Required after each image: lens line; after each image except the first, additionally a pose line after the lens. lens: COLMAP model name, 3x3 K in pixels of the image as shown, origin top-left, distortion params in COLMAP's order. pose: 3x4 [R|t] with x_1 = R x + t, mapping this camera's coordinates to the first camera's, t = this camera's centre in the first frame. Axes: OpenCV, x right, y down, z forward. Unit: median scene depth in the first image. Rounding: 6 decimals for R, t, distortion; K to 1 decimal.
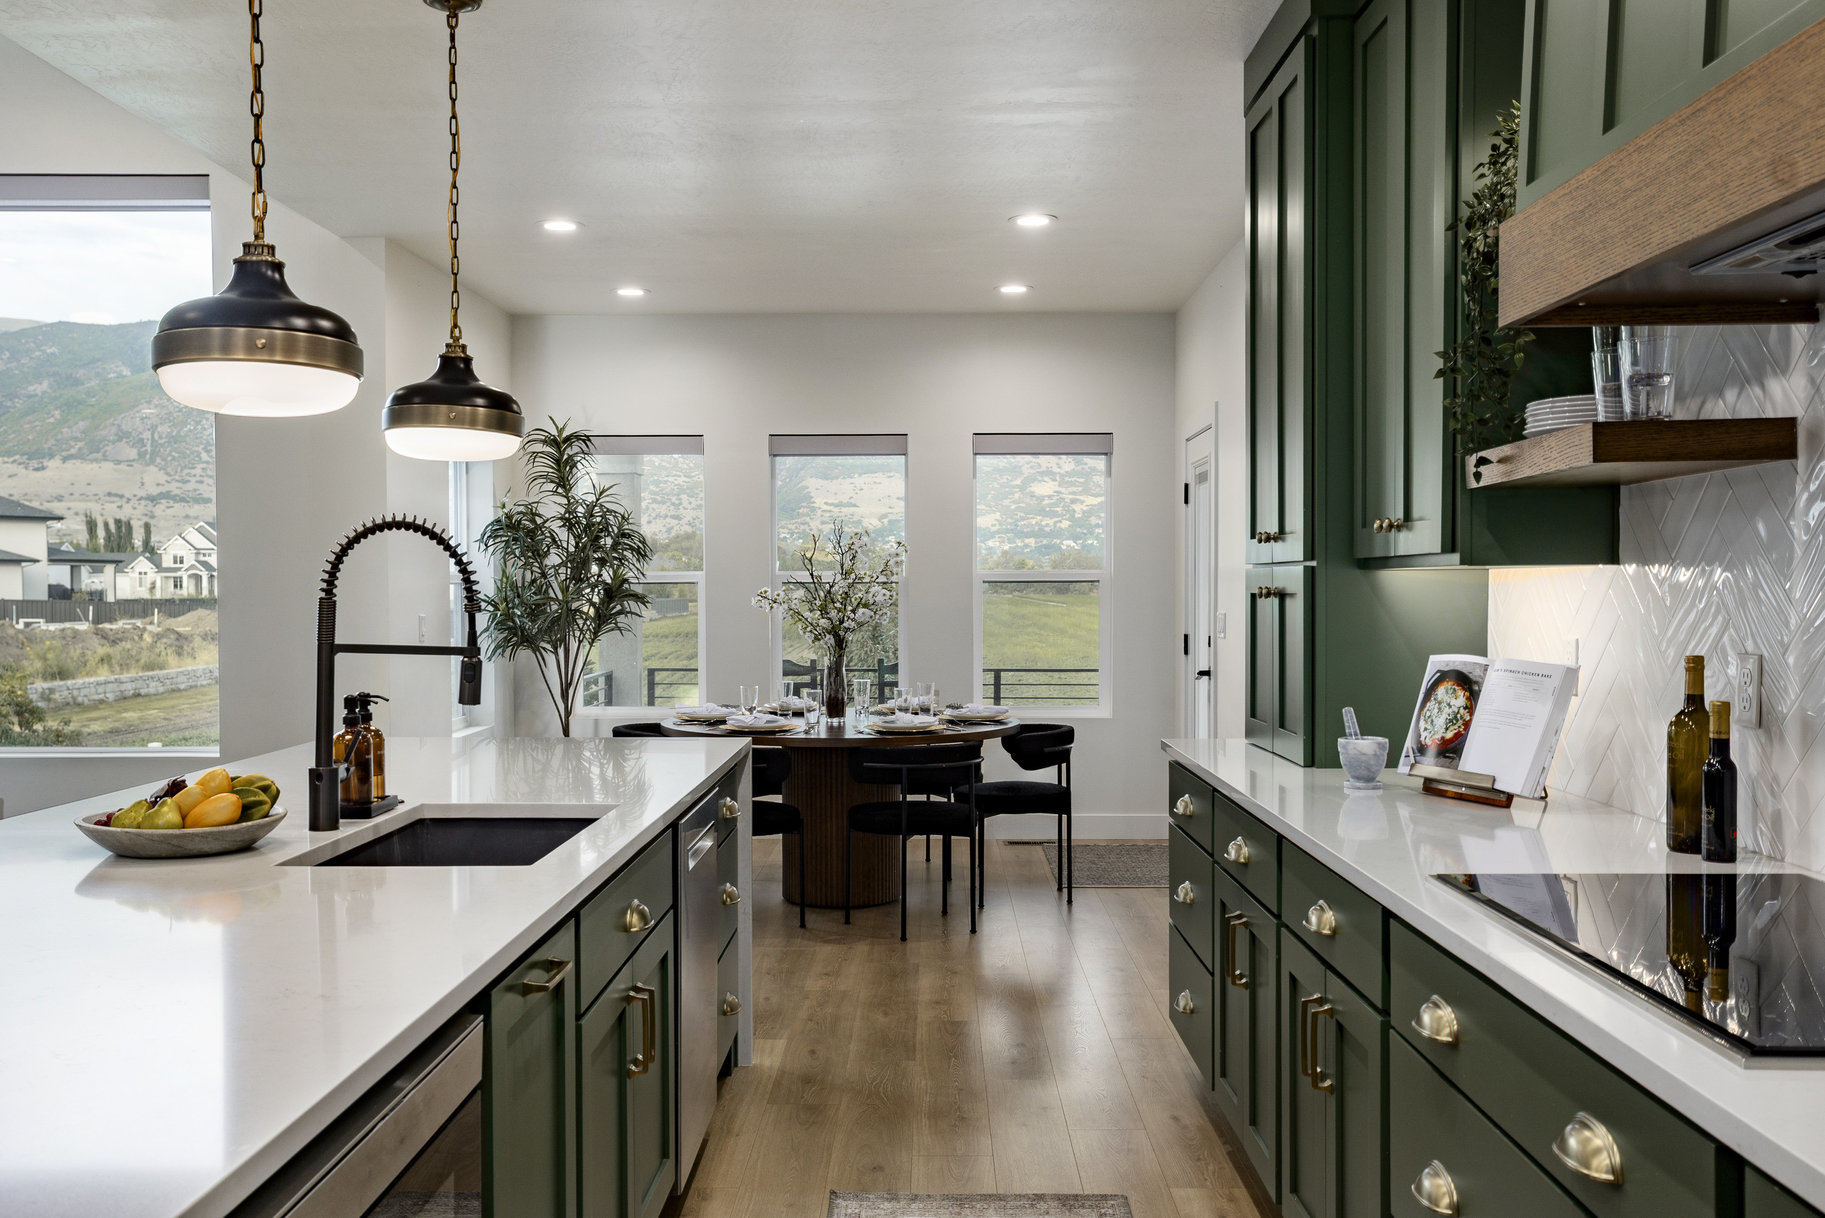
lens RADIAL K [[1683.2, 0, 950.8], [0, 1683.2, 610.9], [0, 0, 1]] dist [0.024856, 0.000000]
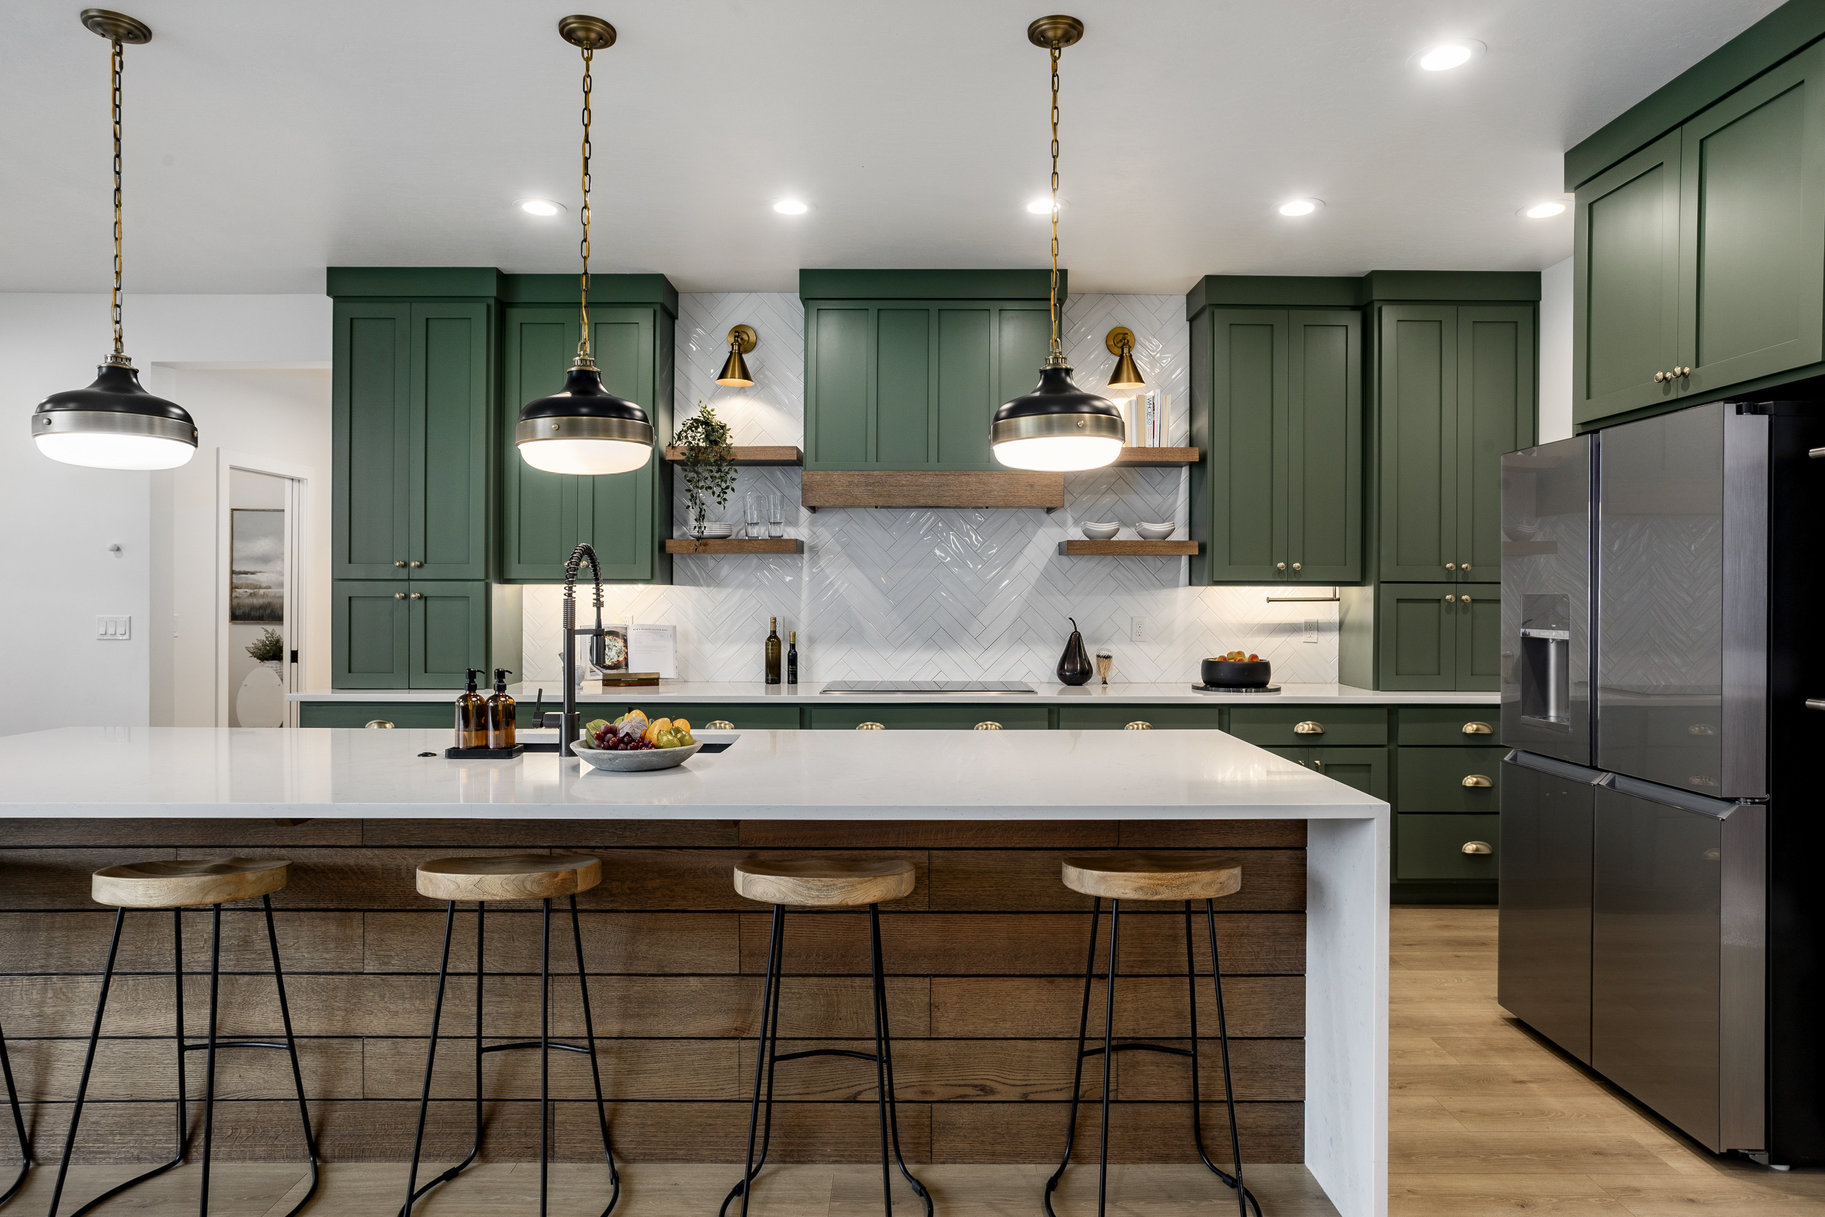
lens RADIAL K [[1017.4, 0, 918.9], [0, 1017.4, 599.8], [0, 0, 1]] dist [-0.018688, 0.012592]
pose [[-0.006500, -0.001525, 0.999978, -1.251689], [0.013015, 0.999914, 0.001609, -0.003417], [-0.999894, 0.013025, -0.006479, 0.698367]]
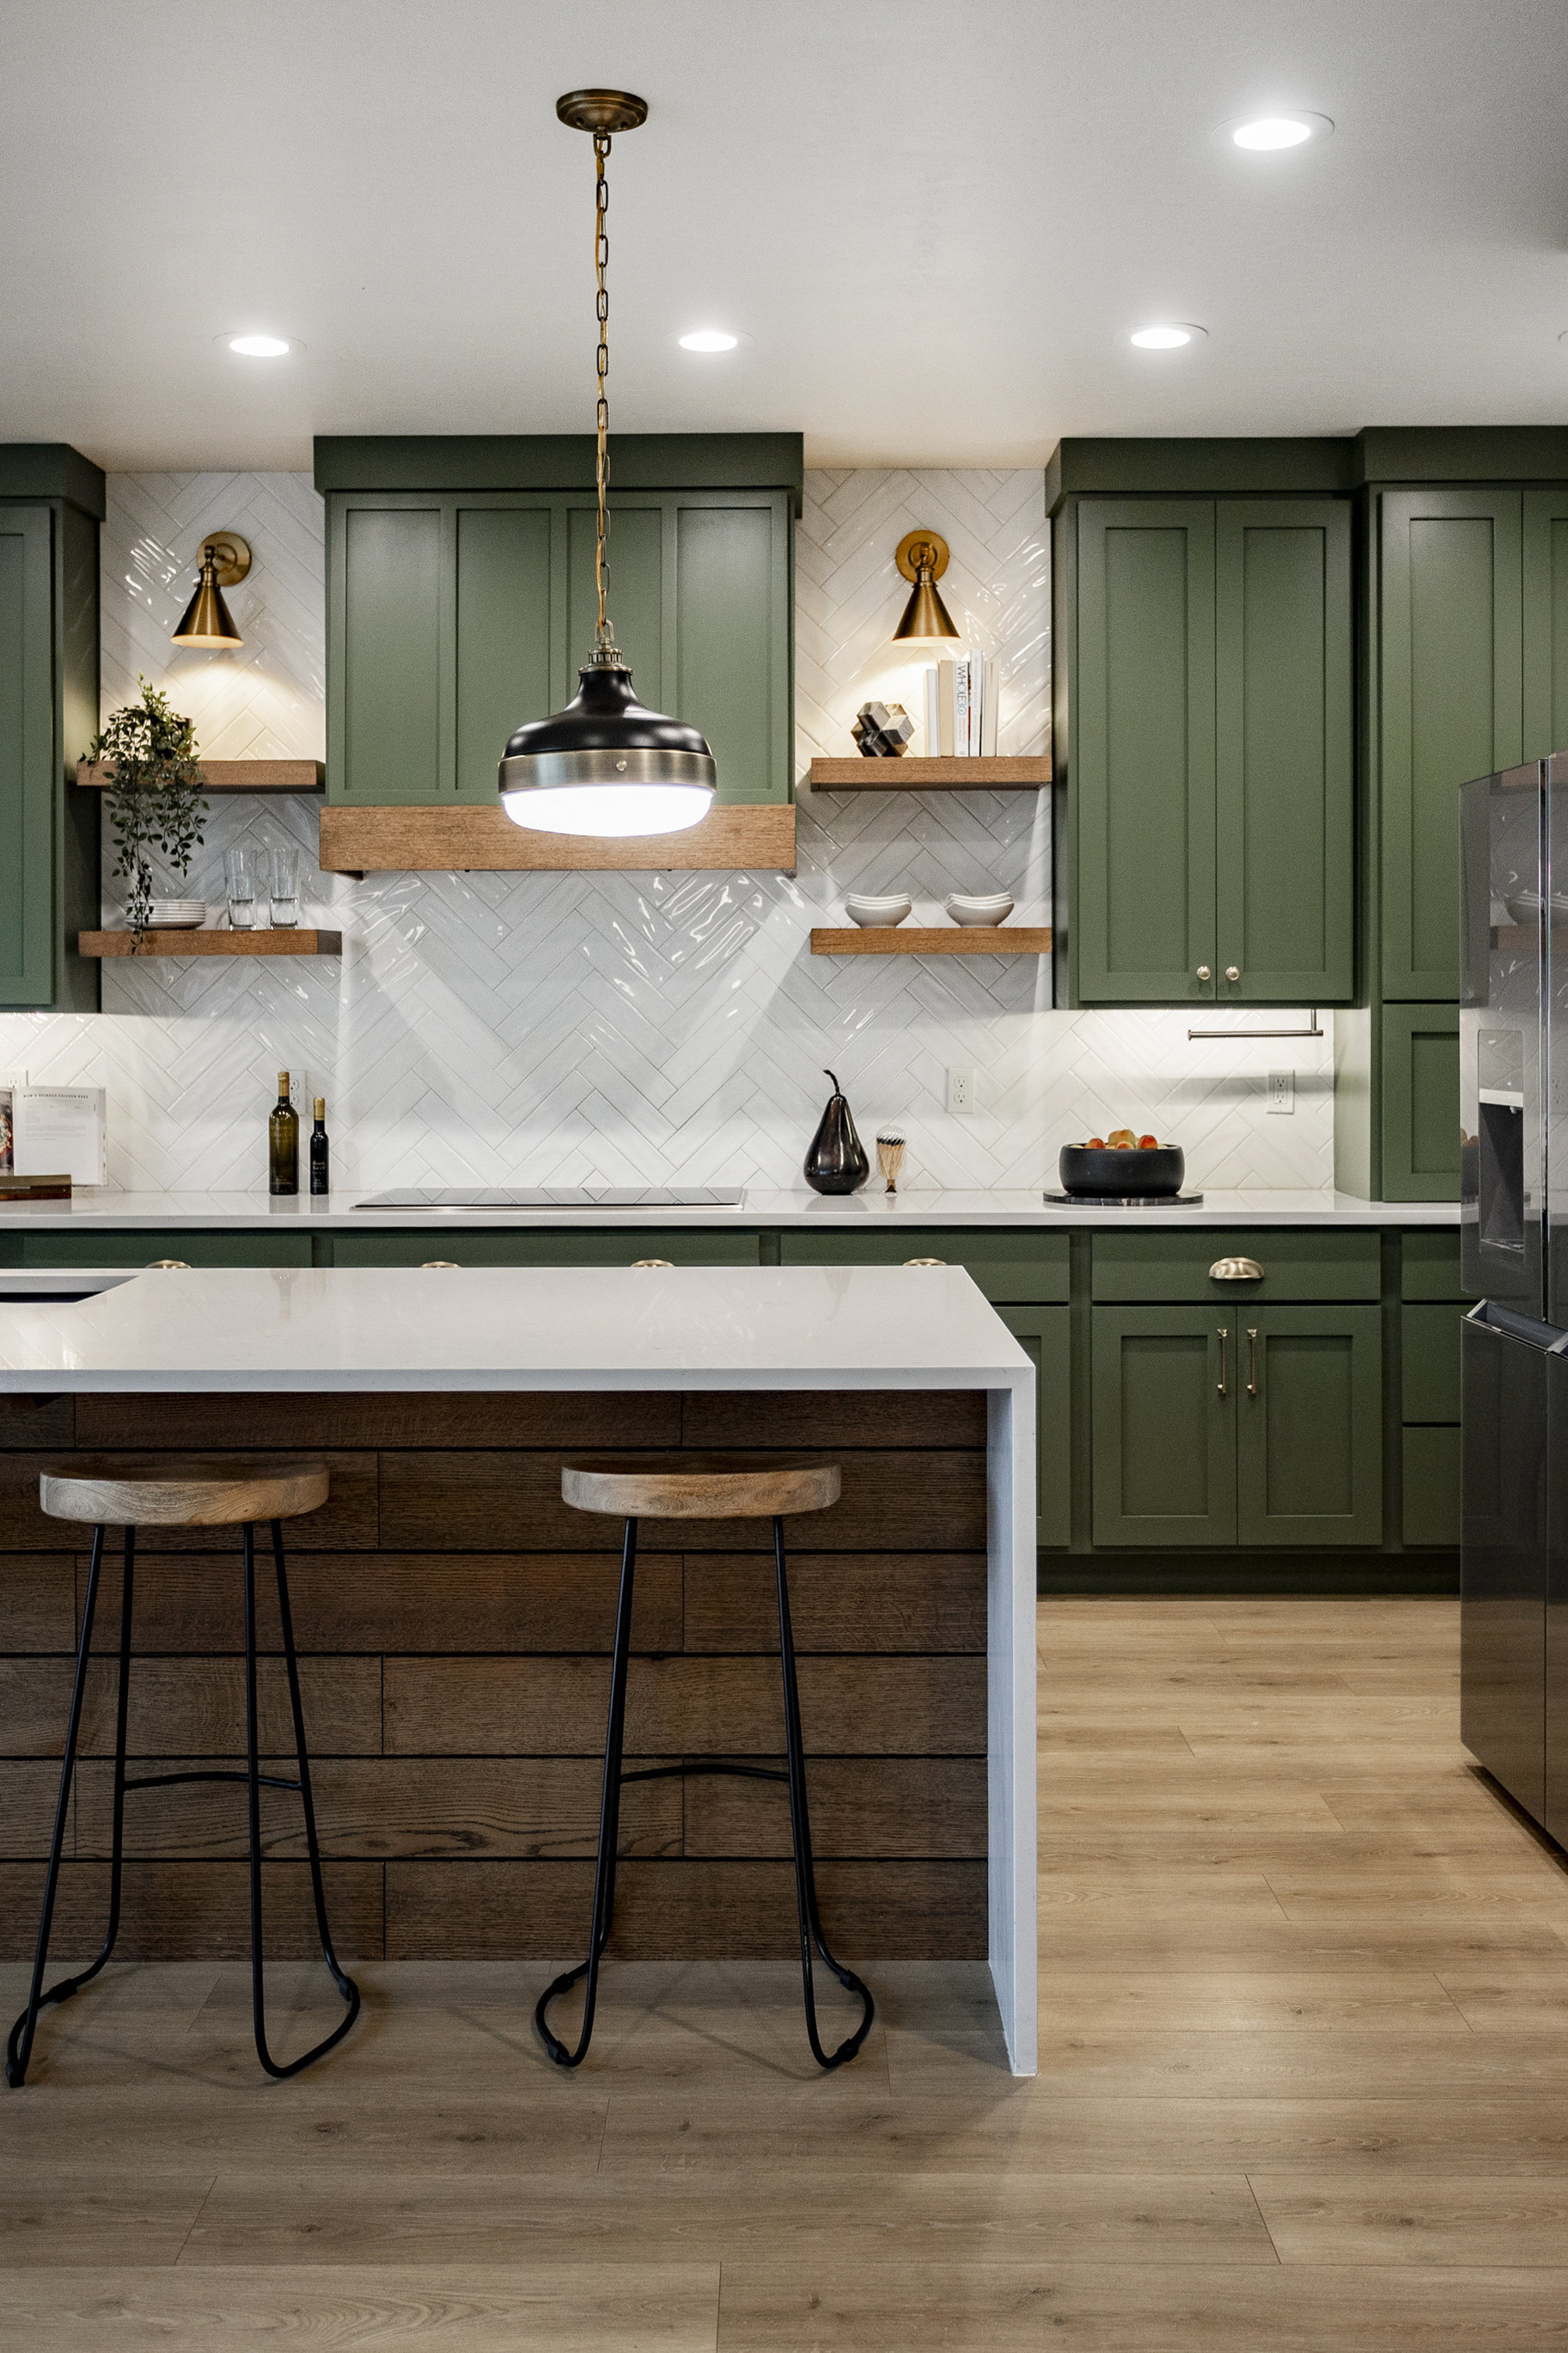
lens RADIAL K [[2169.9, 0, 761.0], [0, 2169.9, 1033.2], [0, 0, 1]] dist [0.024856, 0.000000]
pose [[0.006535, -0.006796, 0.999956, -1.519300], [0.018883, 0.999799, 0.006671, -0.014660], [-0.999800, 0.018838, 0.006662, 0.487612]]
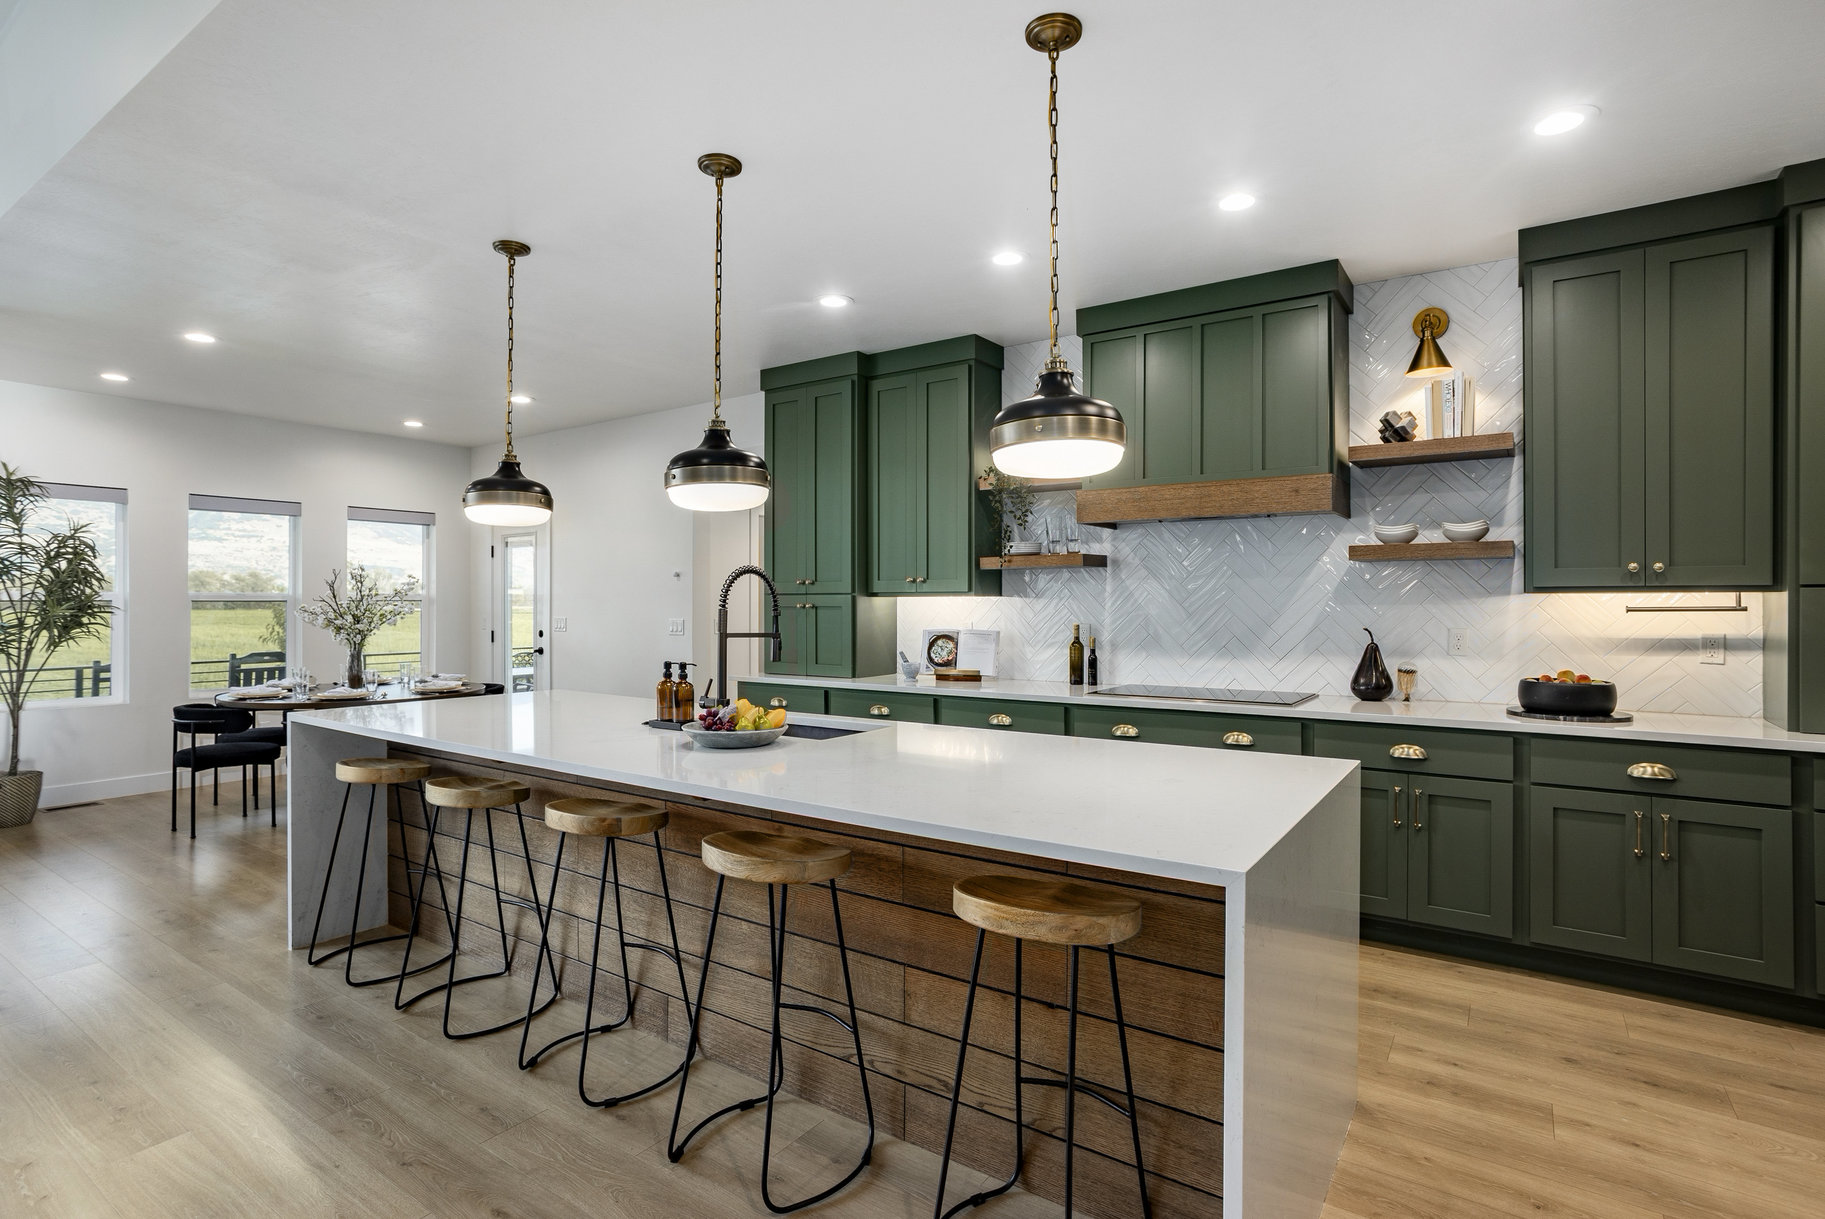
lens RADIAL K [[877.8, 0, 956.2], [0, 877.8, 602.1], [0, 0, 1]] dist [-0.013603, 0.008791]
pose [[0.535767, 0.002613, 0.844362, -1.056571], [0.012852, 0.999854, -0.011250, -0.001375], [-0.844268, 0.016879, 0.535655, 0.255276]]
